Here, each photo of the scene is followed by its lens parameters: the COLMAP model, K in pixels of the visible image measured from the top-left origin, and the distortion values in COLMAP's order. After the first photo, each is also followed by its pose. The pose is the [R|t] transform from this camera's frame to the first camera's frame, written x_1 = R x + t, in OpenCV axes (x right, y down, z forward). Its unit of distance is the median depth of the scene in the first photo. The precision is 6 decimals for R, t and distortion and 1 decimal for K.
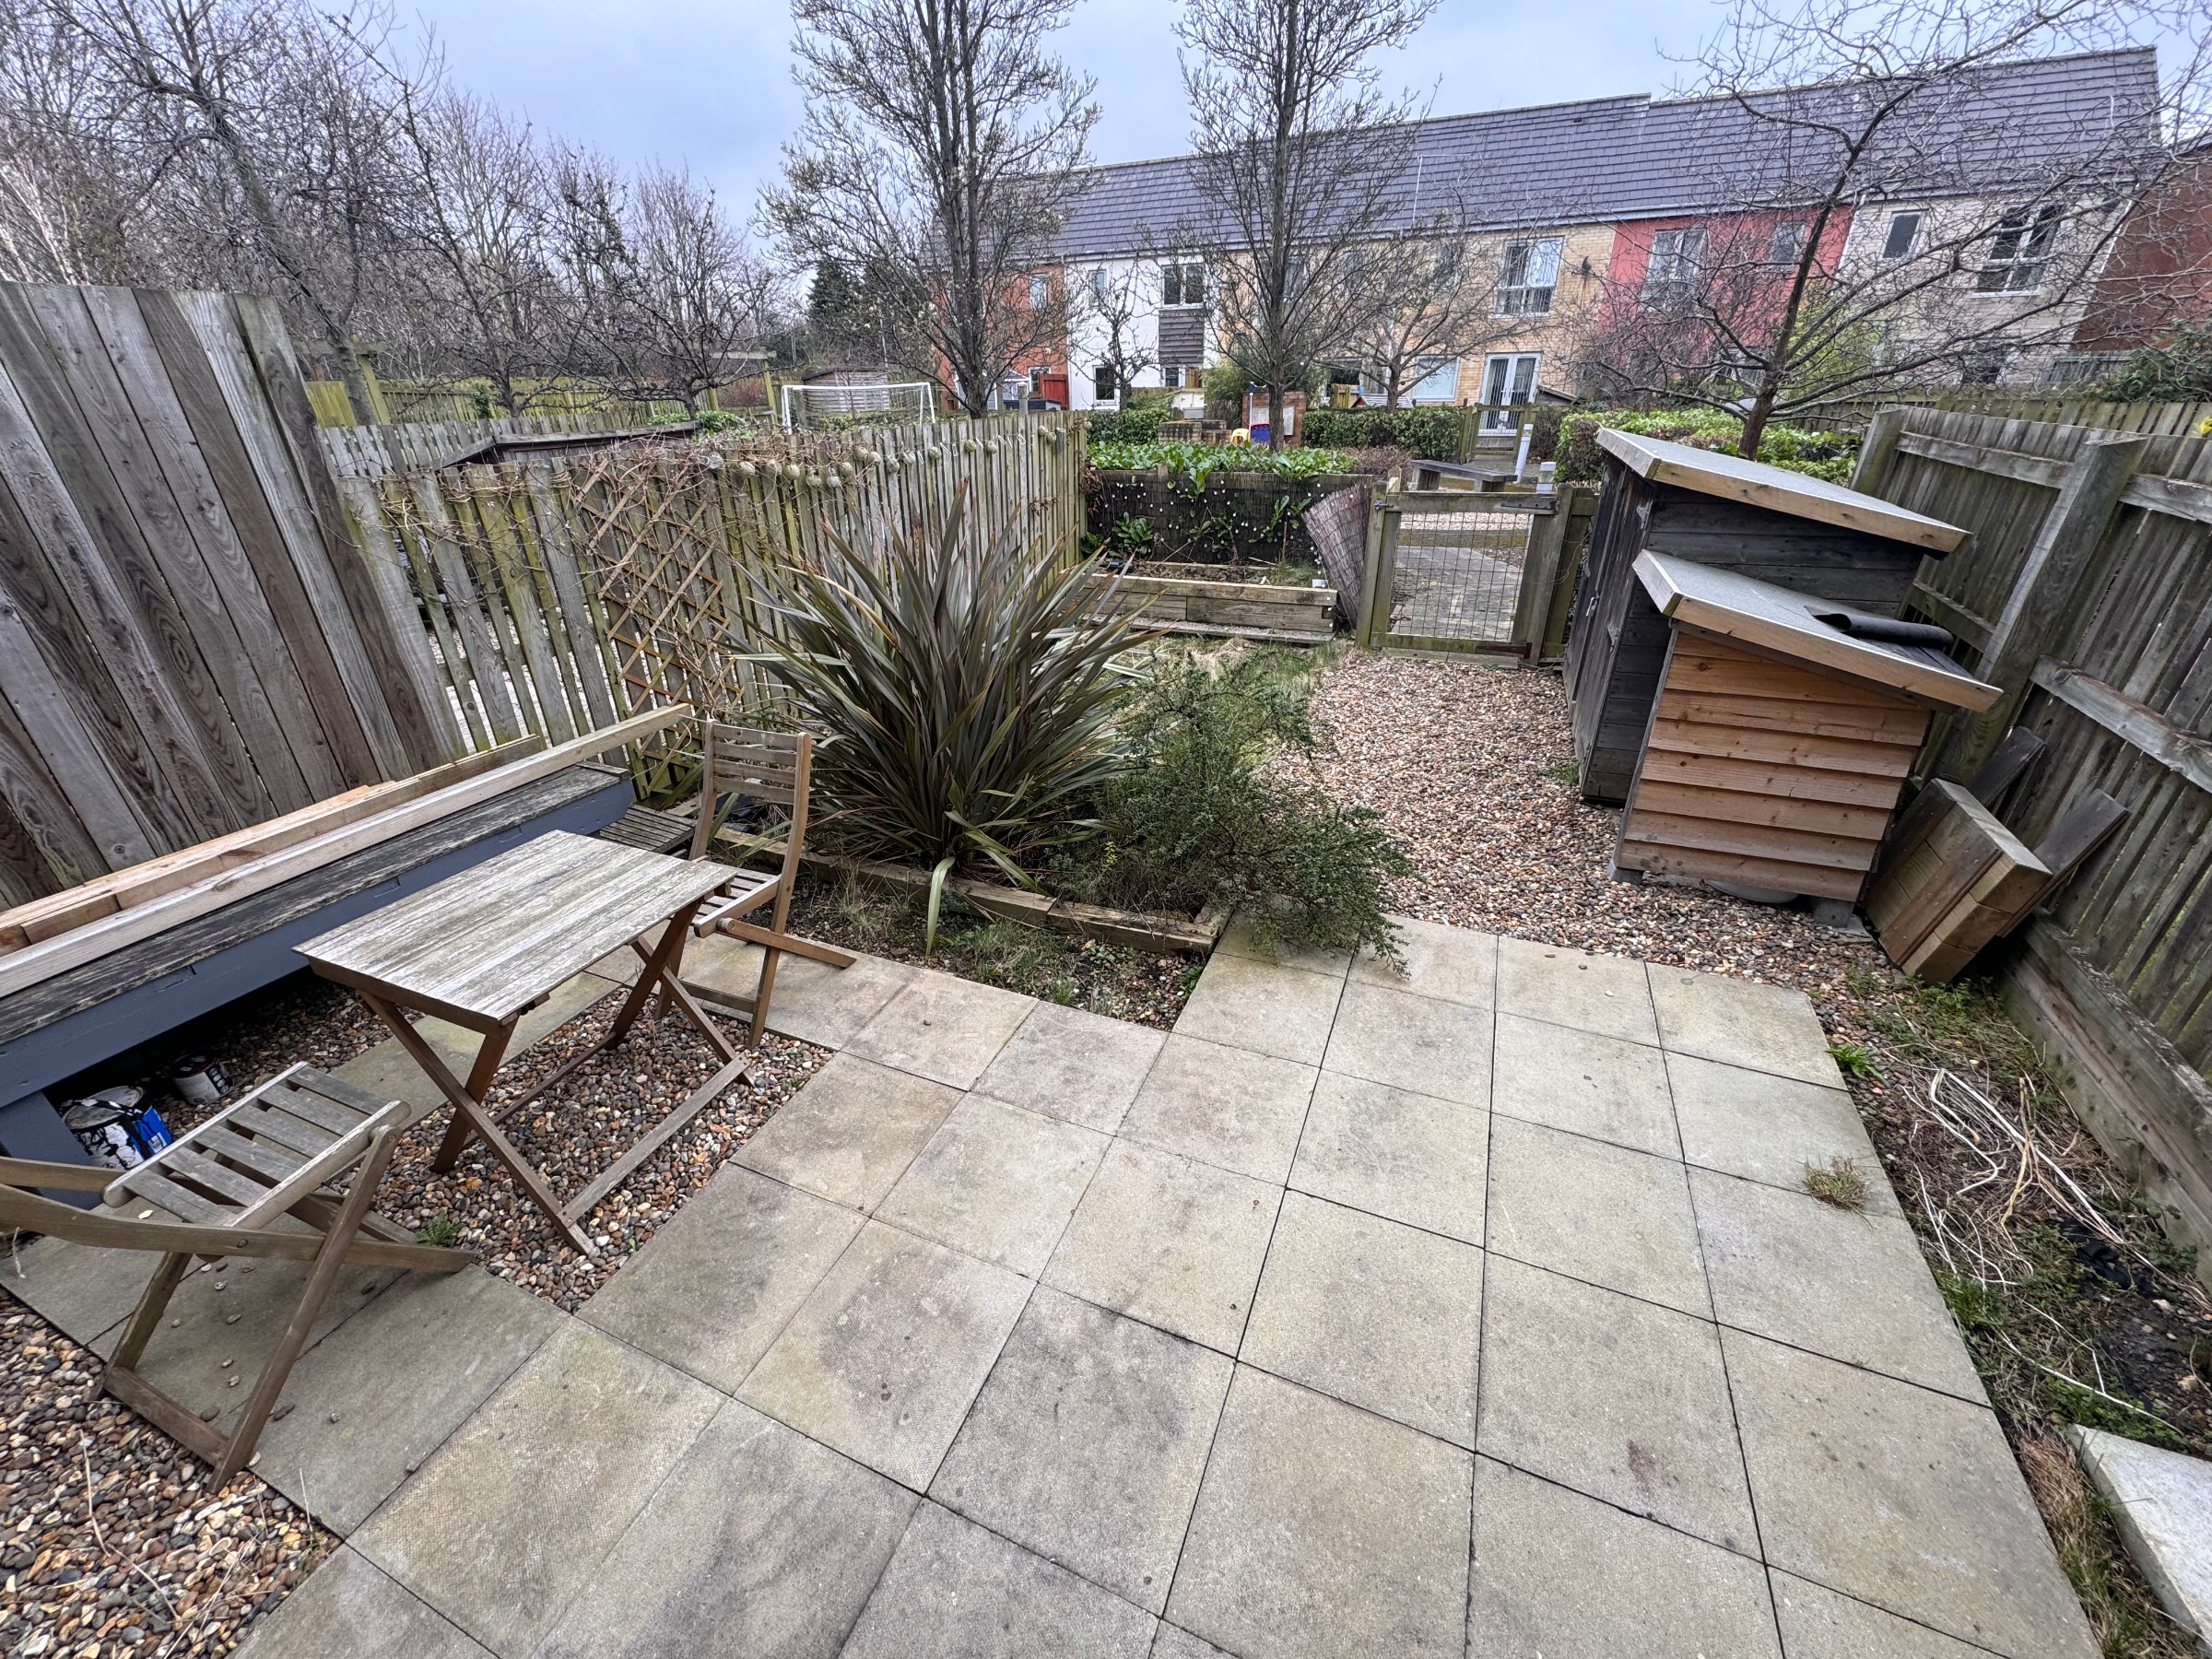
lens RADIAL K [[881.4, 0, 1106.0], [0, 881.4, 829.5], [0, 0, 1]] dist [0.001865, -0.000508]
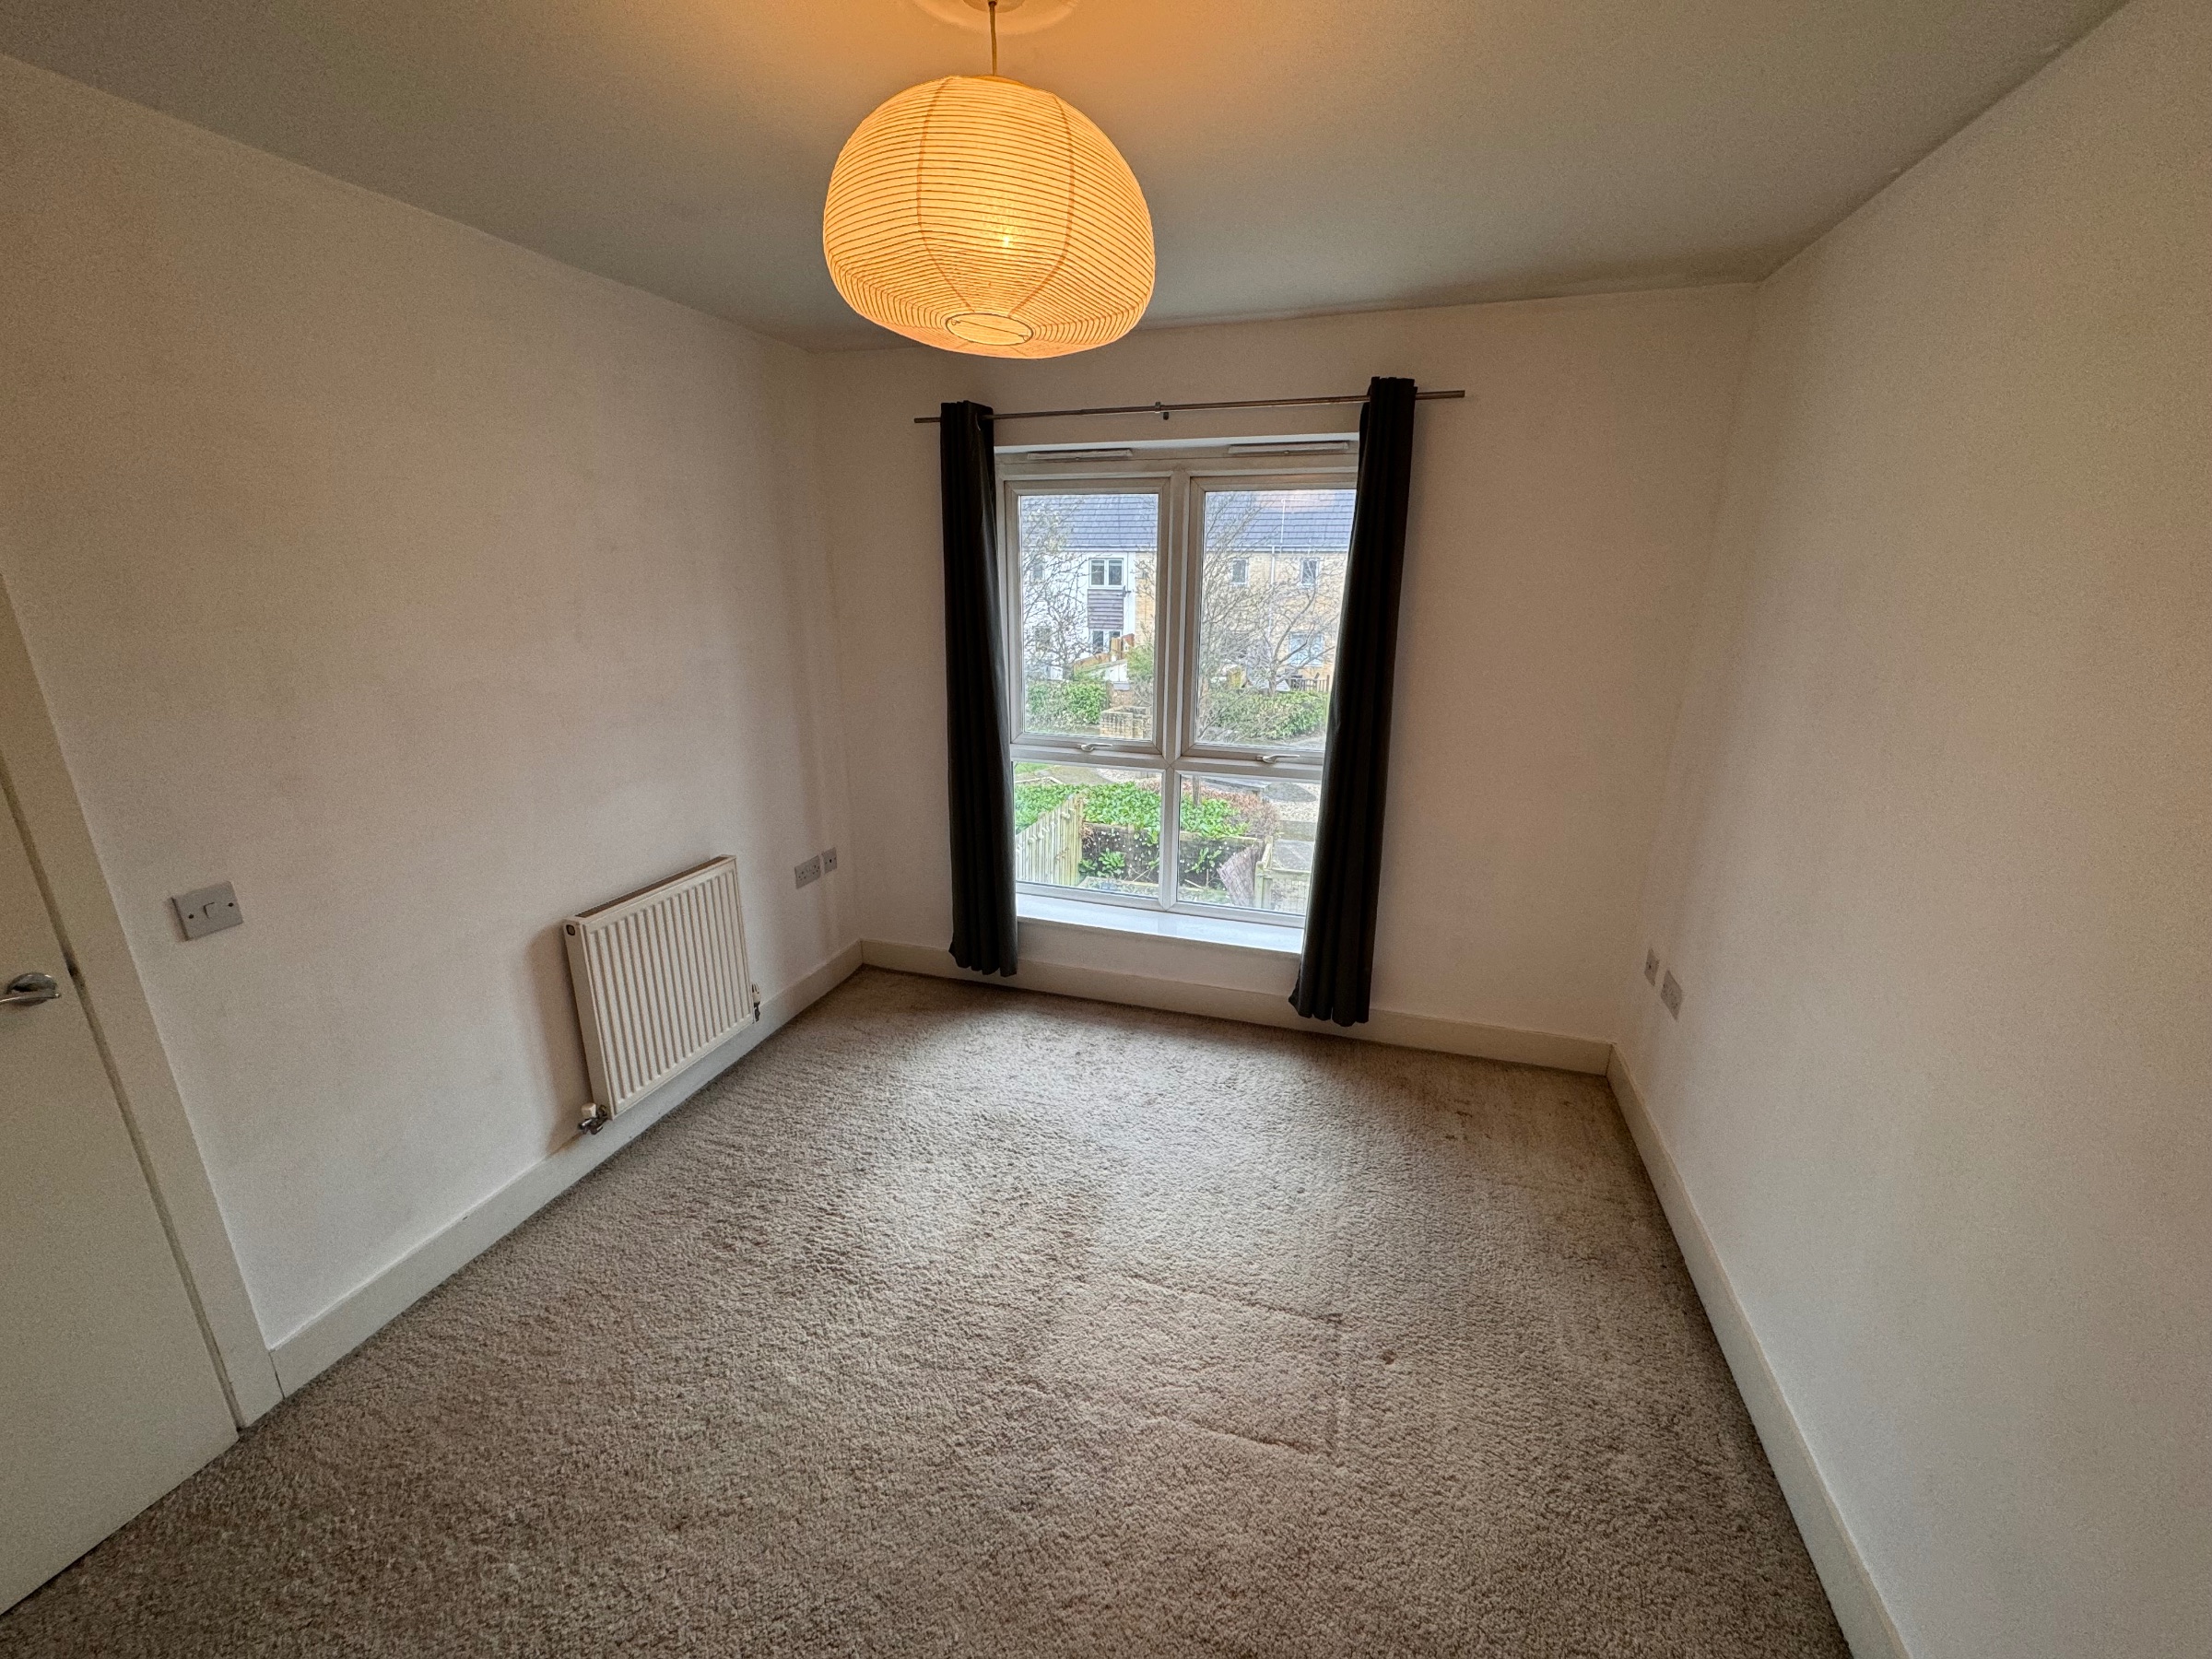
lens RADIAL K [[881.4, 0, 1106.0], [0, 881.4, 829.5], [0, 0, 1]] dist [0.001865, -0.000508]
pose [[0.995294, -0.009837, 0.096399, -0.322870], [0.027535, 0.982535, -0.184031, -0.239585], [-0.092905, 0.185819, 0.978182, -1.373214]]
